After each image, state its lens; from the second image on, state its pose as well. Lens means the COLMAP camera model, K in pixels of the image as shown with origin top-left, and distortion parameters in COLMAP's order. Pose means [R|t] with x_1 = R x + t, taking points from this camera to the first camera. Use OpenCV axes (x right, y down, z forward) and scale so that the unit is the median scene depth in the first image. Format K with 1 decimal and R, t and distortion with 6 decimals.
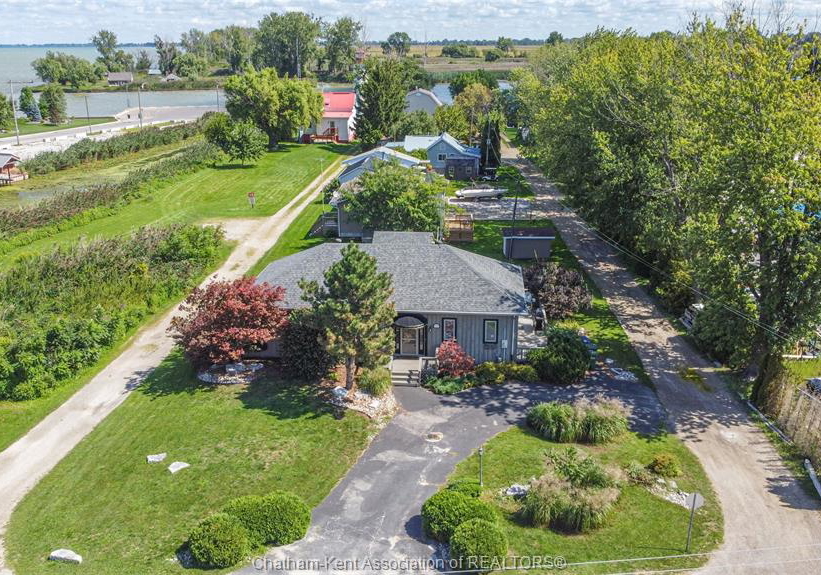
lens RADIAL K [[745.2, 0, 410.5], [0, 745.2, 287.5], [0, 0, 1]] dist [-0.013820, 0.004638]
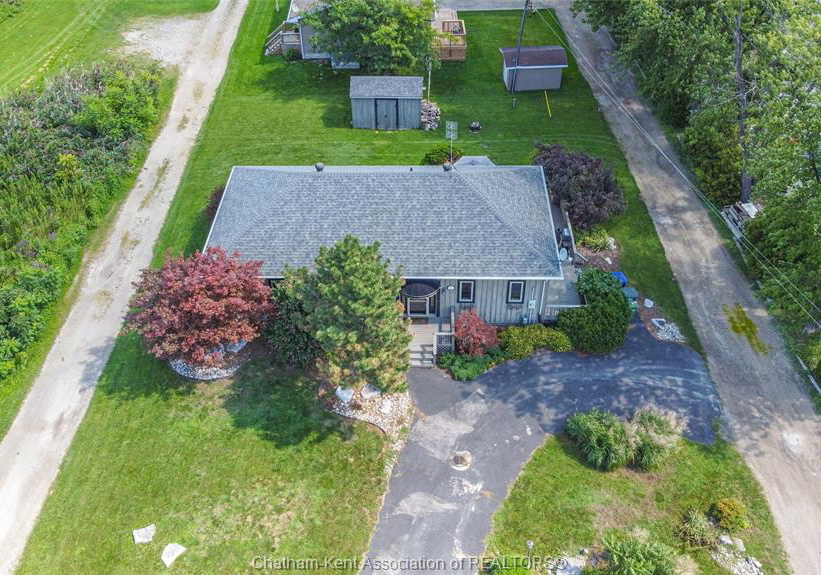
lens RADIAL K [[745.2, 0, 410.5], [0, 745.2, 287.5], [0, 0, 1]] dist [-0.013820, 0.004638]
pose [[0.997672, -0.052199, 0.043882, -0.051401], [0.030224, 0.915299, 0.401640, -0.313949], [-0.061130, -0.399379, 0.914746, 0.272699]]
